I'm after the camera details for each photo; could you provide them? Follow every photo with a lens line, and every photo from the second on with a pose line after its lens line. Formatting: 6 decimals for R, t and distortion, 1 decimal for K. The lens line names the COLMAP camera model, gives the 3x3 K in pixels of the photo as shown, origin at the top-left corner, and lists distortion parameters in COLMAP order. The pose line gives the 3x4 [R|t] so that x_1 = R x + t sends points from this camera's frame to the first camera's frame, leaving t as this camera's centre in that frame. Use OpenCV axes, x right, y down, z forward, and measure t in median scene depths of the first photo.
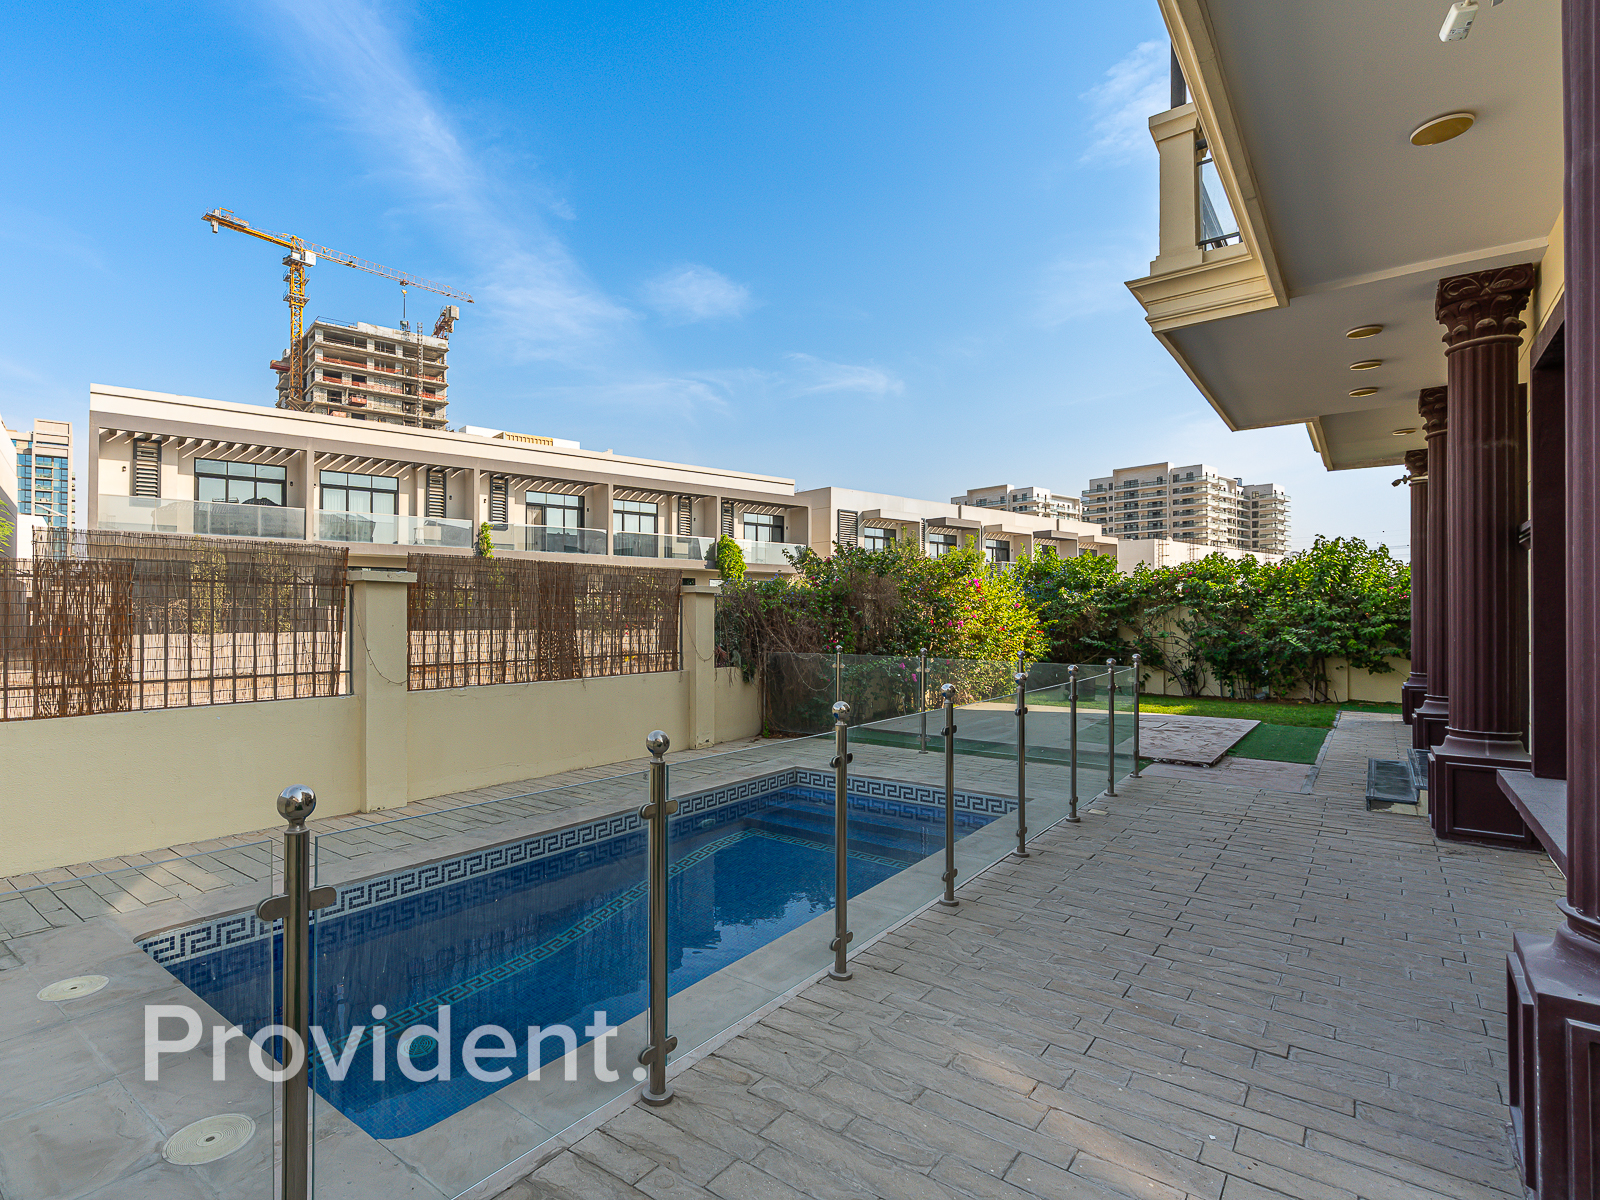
lens RADIAL K [[815.8, 0, 709.9], [0, 815.8, 603.7], [0, 0, 1]] dist [-0.004915, -0.001540]
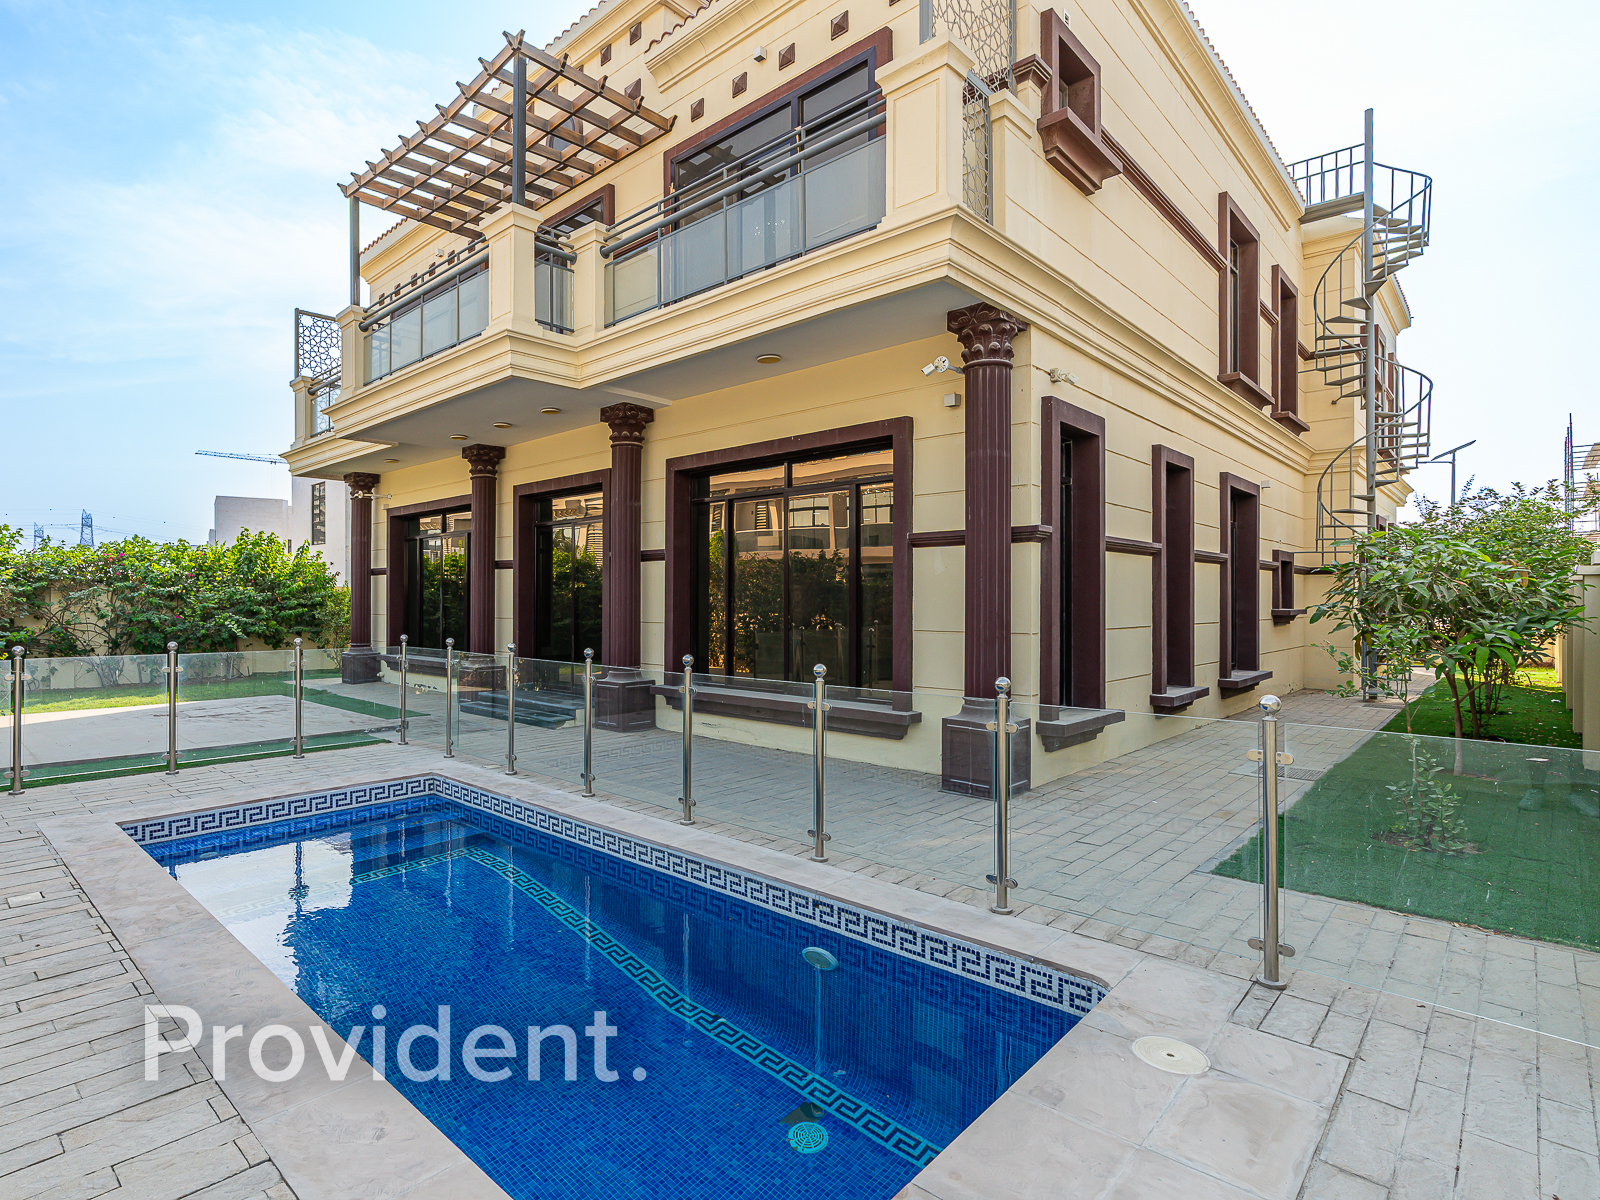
lens RADIAL K [[815.8, 0, 709.9], [0, 815.8, 603.7], [0, 0, 1]] dist [-0.004915, -0.001540]
pose [[0.092656, -0.005691, 0.995682, -0.799660], [-0.015149, 0.999860, 0.007125, 0.005328], [-0.995583, -0.015743, 0.092557, 0.679472]]
